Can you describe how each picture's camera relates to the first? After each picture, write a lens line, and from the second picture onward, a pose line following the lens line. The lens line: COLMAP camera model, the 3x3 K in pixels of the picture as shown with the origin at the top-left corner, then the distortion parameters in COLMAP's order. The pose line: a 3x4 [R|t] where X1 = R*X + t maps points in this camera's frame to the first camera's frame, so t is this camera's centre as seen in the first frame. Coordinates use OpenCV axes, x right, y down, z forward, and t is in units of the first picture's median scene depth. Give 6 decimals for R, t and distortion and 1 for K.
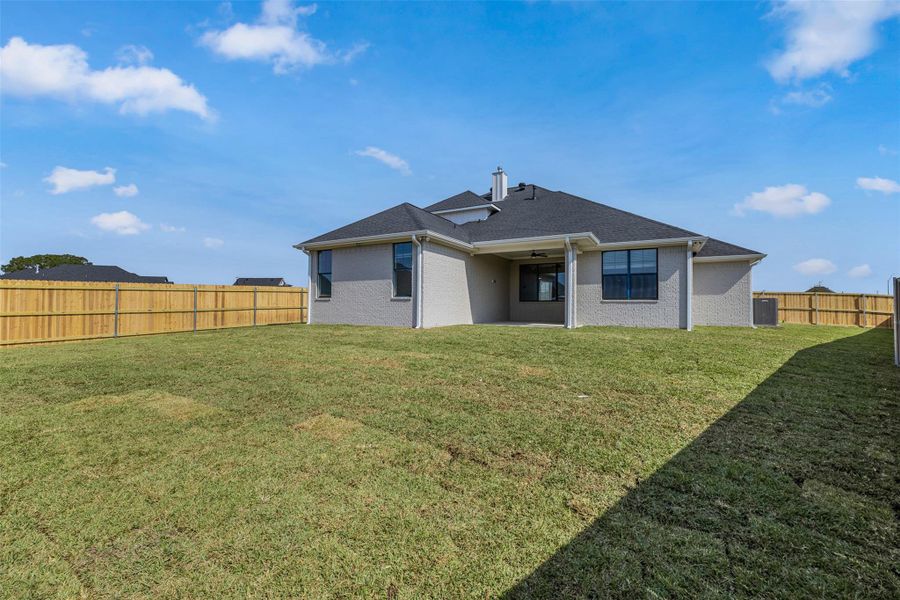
lens RADIAL K [[364.5, 0, 452.7], [0, 364.5, 302.7], [0, 0, 1]] dist [-0.000531, -0.000031]
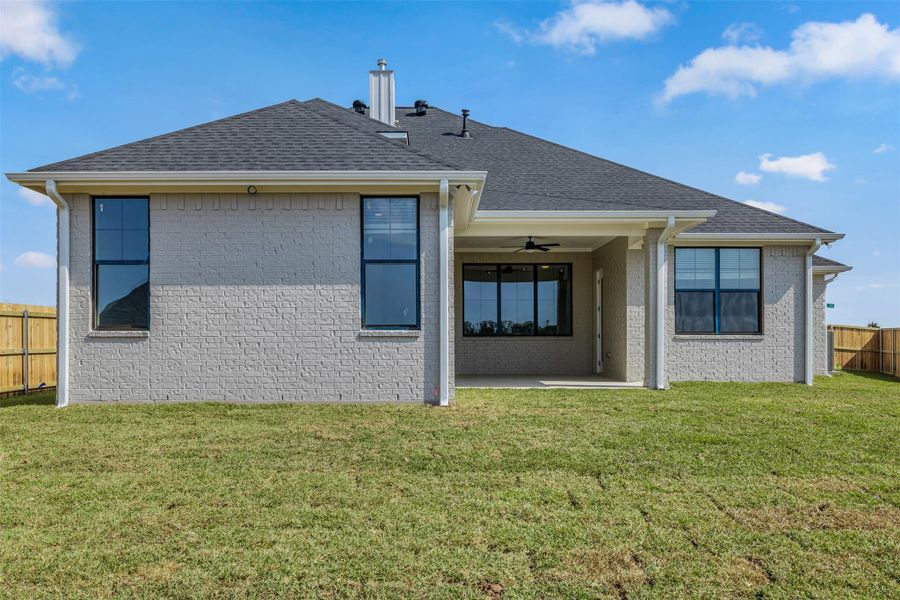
lens RADIAL K [[676.1, 0, 436.6], [0, 676.1, 345.8], [0, 0, 1]] dist [-0.008033, -0.005354]
pose [[0.872836, -0.010478, 0.487901, -0.414013], [0.002590, 0.999855, 0.016838, -0.009555], [-0.488007, -0.013433, 0.872736, 0.285203]]
